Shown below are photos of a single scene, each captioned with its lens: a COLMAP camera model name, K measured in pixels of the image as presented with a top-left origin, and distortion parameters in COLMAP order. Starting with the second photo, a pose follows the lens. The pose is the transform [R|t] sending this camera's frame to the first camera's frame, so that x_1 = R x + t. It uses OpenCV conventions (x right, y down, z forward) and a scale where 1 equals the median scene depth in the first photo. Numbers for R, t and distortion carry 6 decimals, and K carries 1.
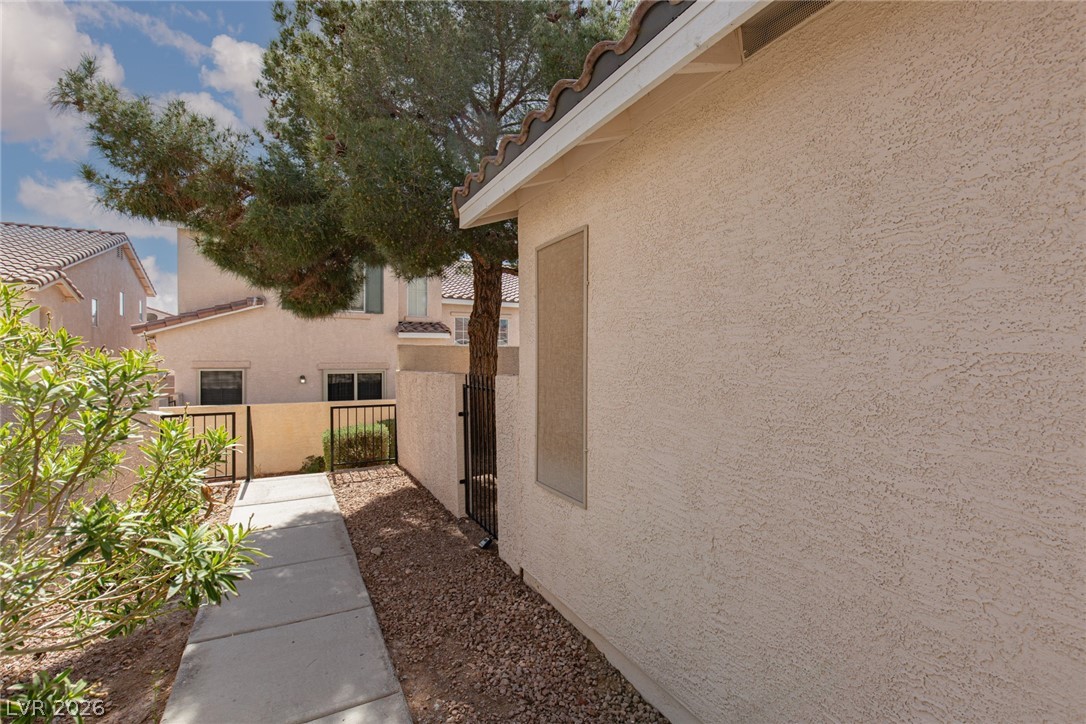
lens RADIAL K [[490.1, 0, 541.7], [0, 490.1, 361.2], [0, 0, 1]] dist [0.010320, -0.001927]
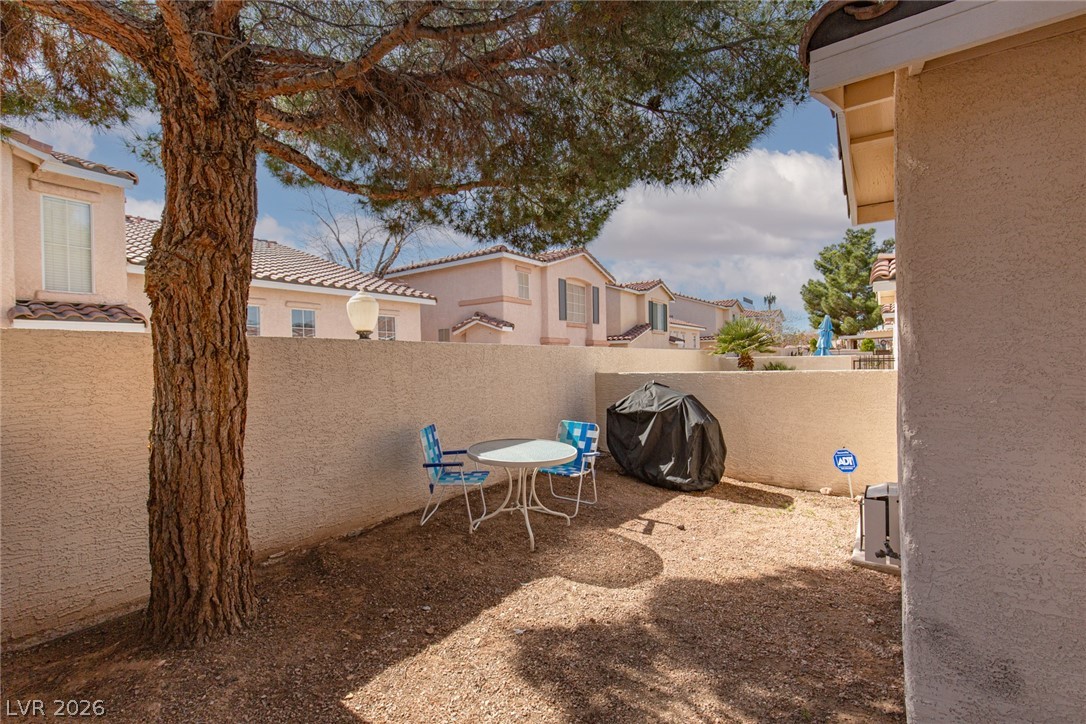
lens RADIAL K [[490.1, 0, 545.0], [0, 490.1, 360.7], [0, 0, 1]] dist [0.010320, -0.001927]
pose [[0.895688, -0.022065, 0.444136, -0.055057], [0.026368, 0.999646, -0.003514, -0.000442], [-0.443901, 0.014859, 0.895952, 0.572791]]
